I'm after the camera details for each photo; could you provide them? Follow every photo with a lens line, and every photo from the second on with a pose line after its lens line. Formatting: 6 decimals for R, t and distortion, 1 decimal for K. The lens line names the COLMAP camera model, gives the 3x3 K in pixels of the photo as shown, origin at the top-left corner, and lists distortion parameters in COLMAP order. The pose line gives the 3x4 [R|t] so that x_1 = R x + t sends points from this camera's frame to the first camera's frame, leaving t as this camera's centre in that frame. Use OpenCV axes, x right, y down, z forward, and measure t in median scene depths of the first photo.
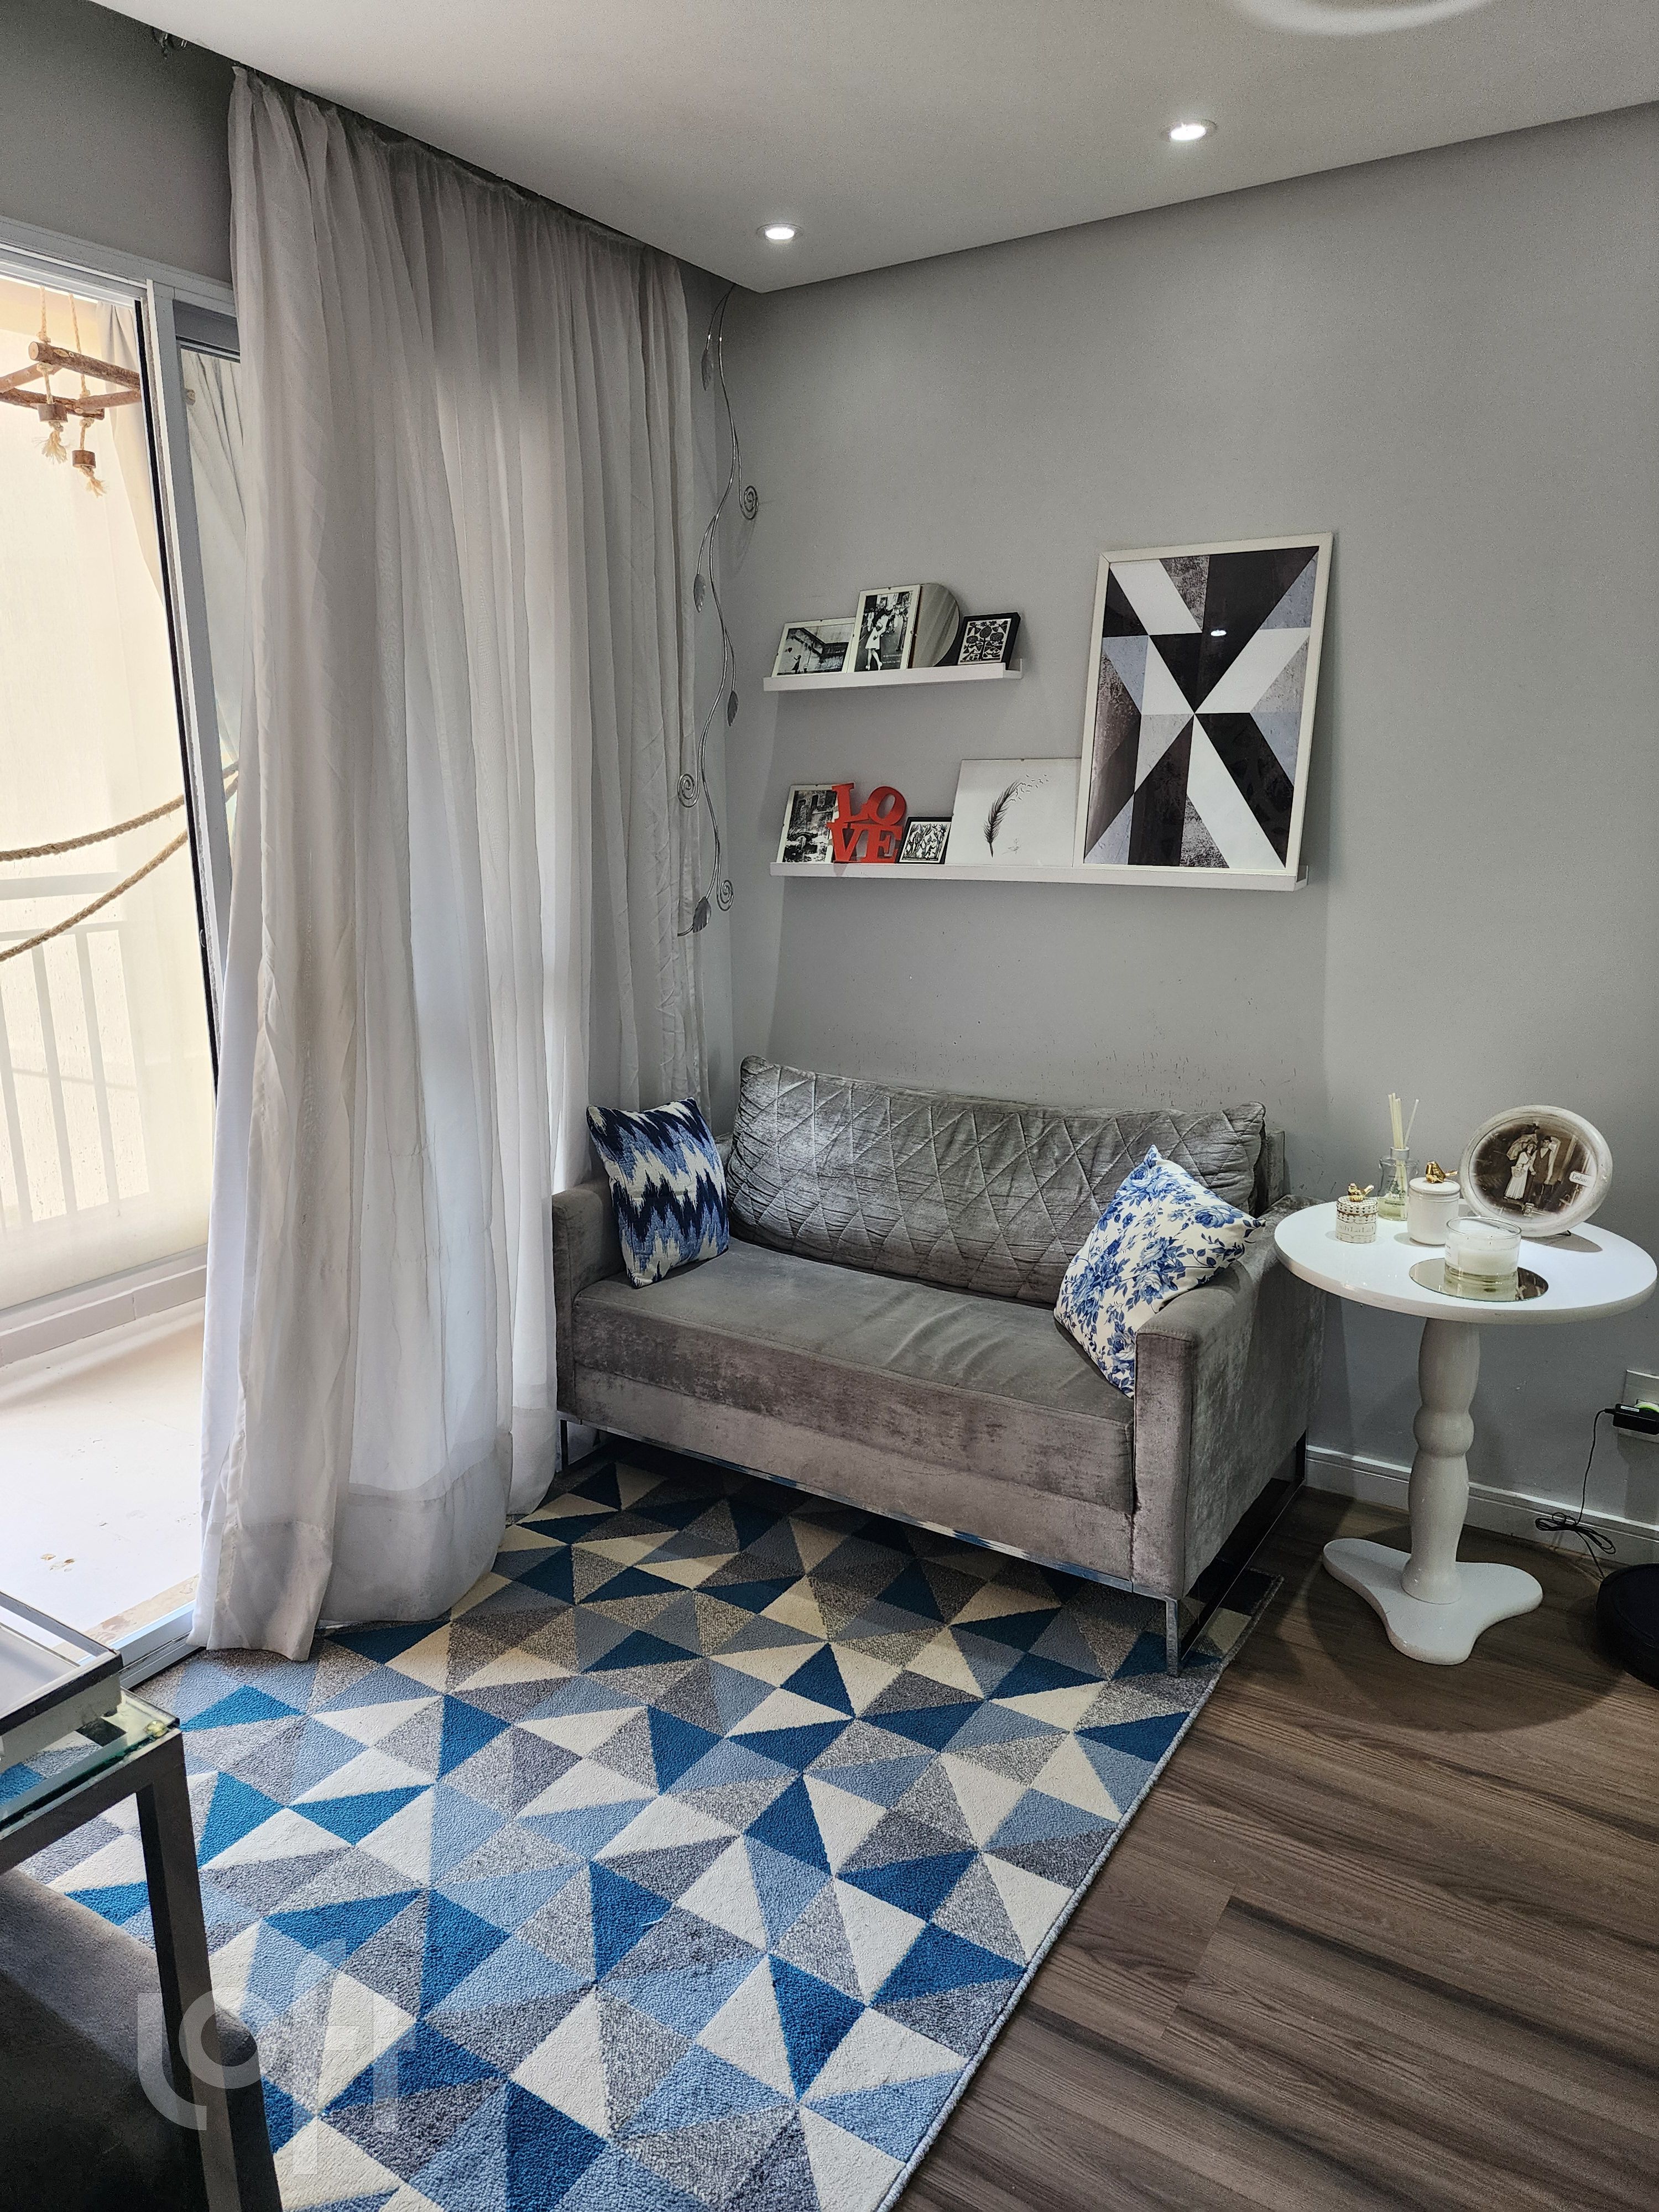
lens RADIAL K [[1486.6, 0, 829.5], [0, 1486.6, 1106.0], [0, 0, 1]] dist [0.021307, -0.002629]
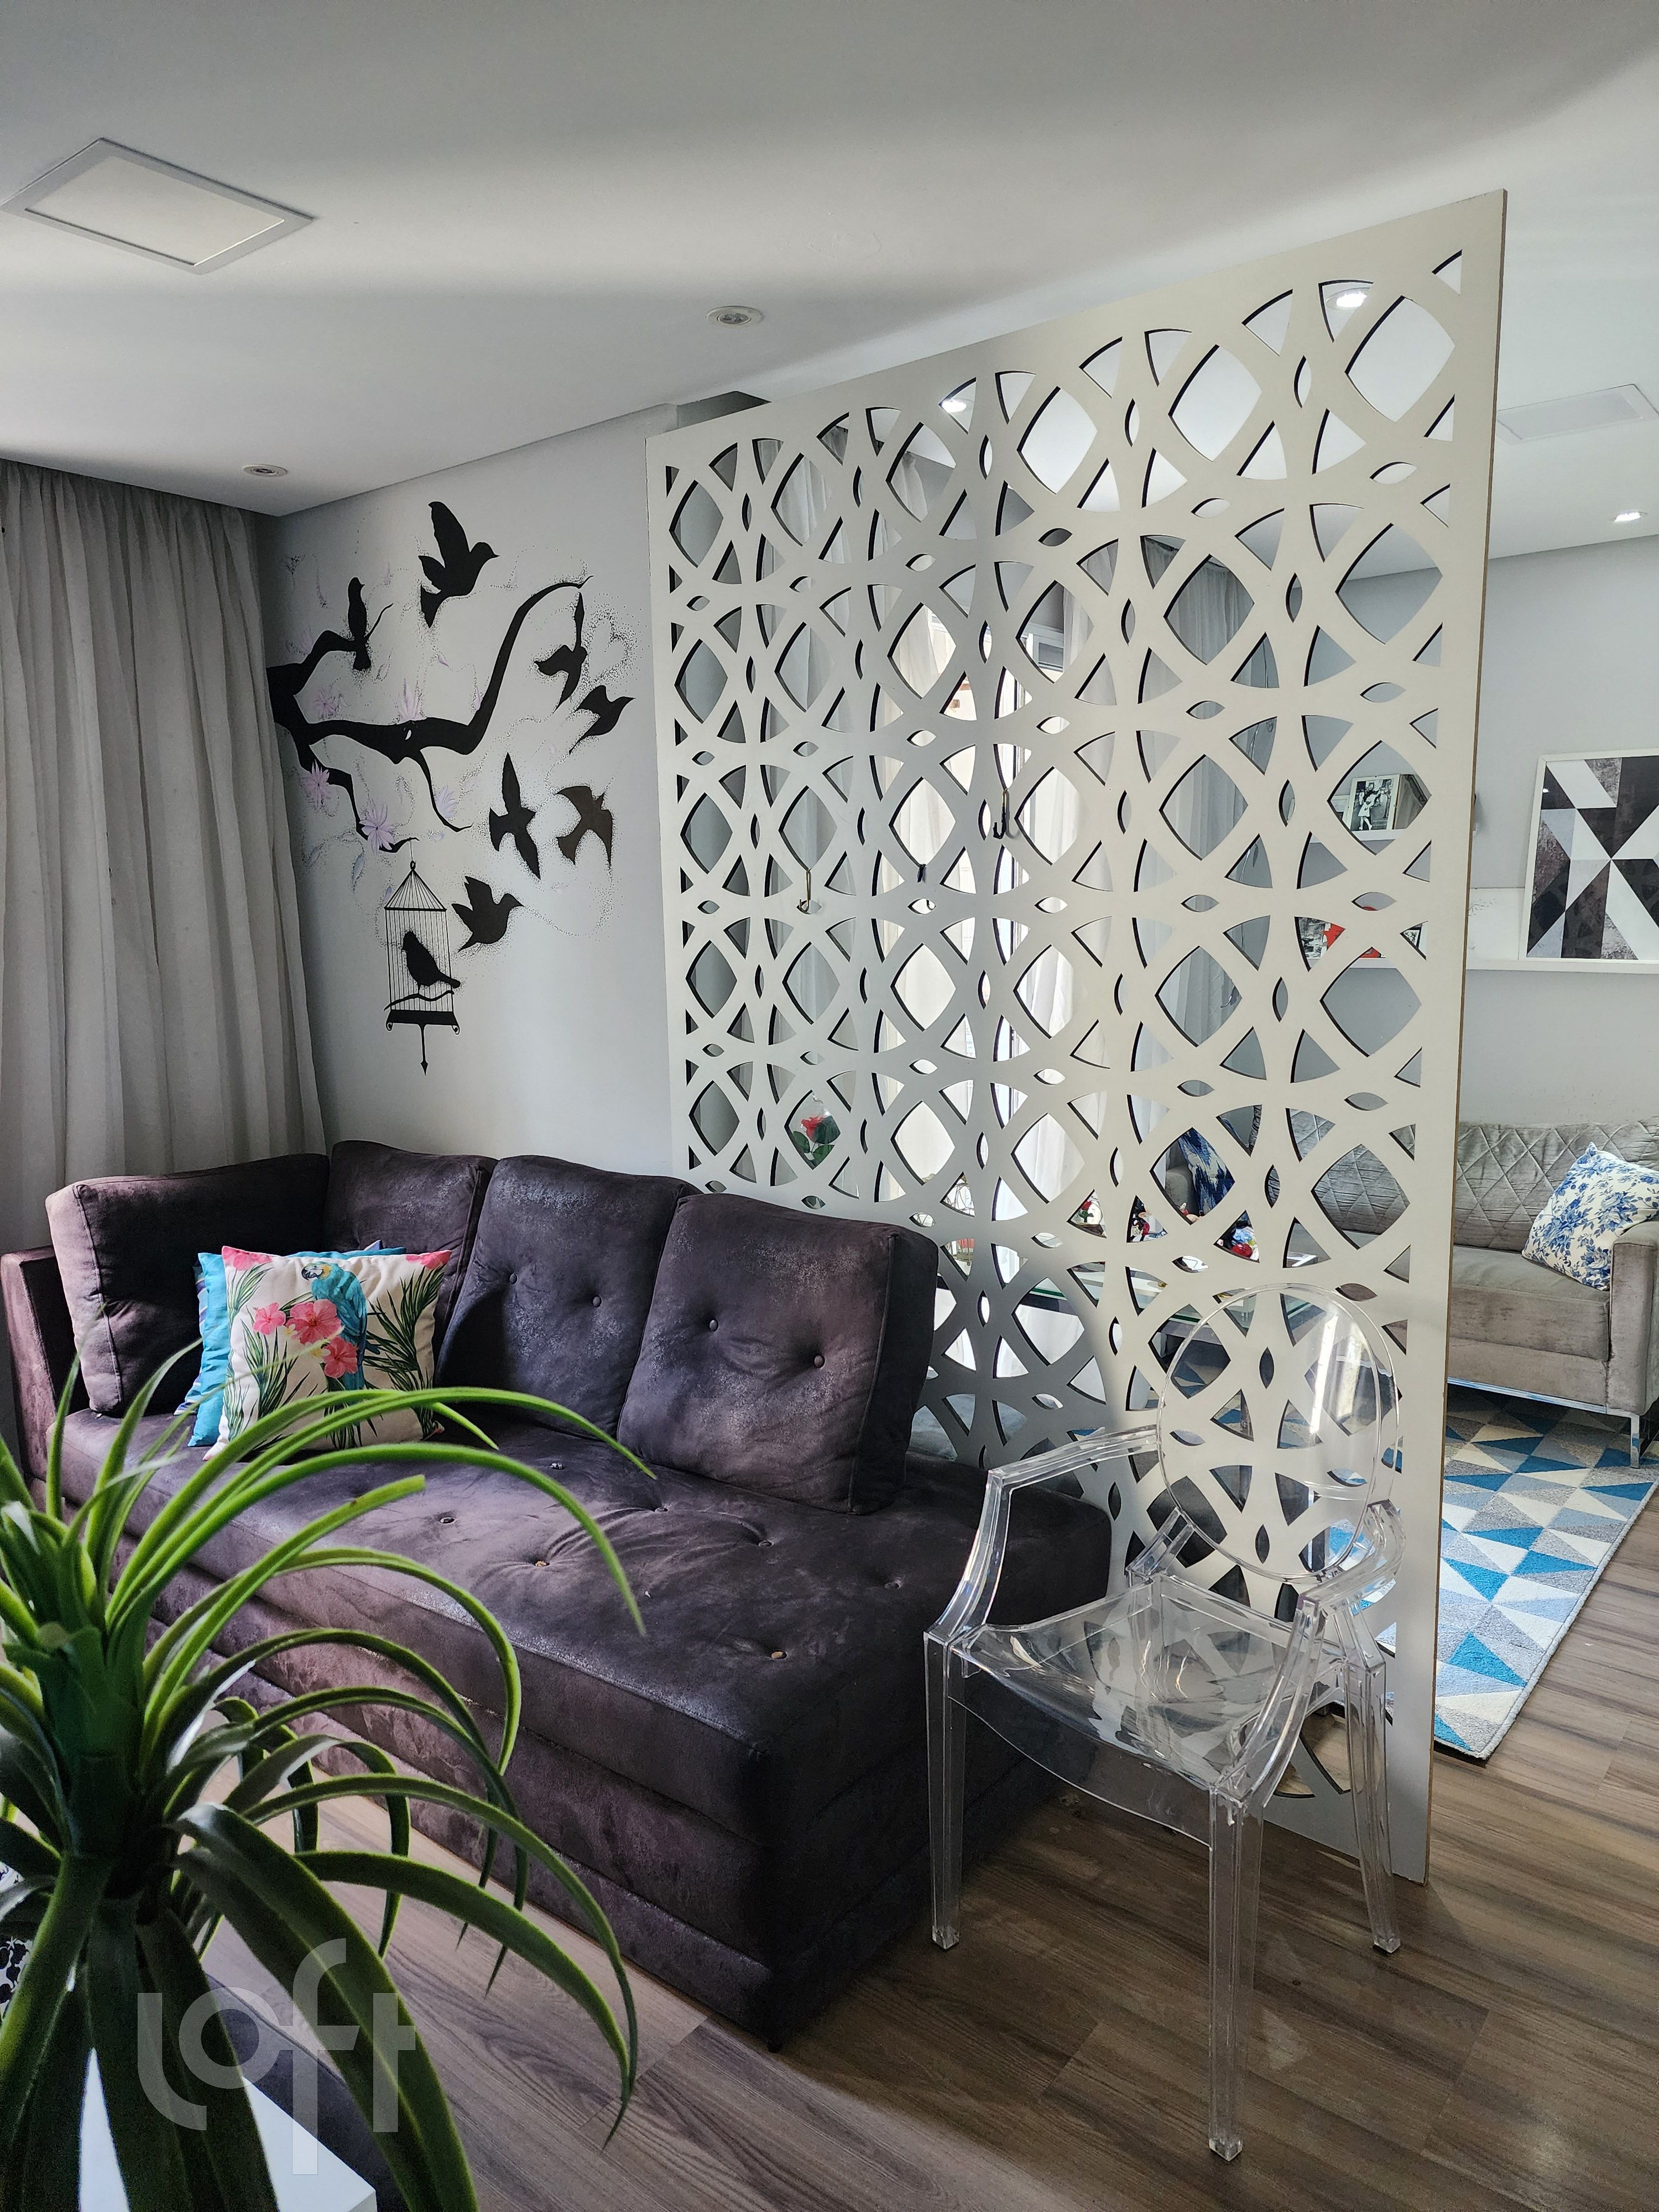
lens RADIAL K [[1486.6, 0, 829.5], [0, 1486.6, 1106.0], [0, 0, 1]] dist [0.021307, -0.002629]
pose [[0.992745, 0.008041, -0.119966, -0.393793], [-0.016492, 0.997437, -0.069622, 0.115430], [0.119098, 0.071095, 0.990334, -0.637031]]
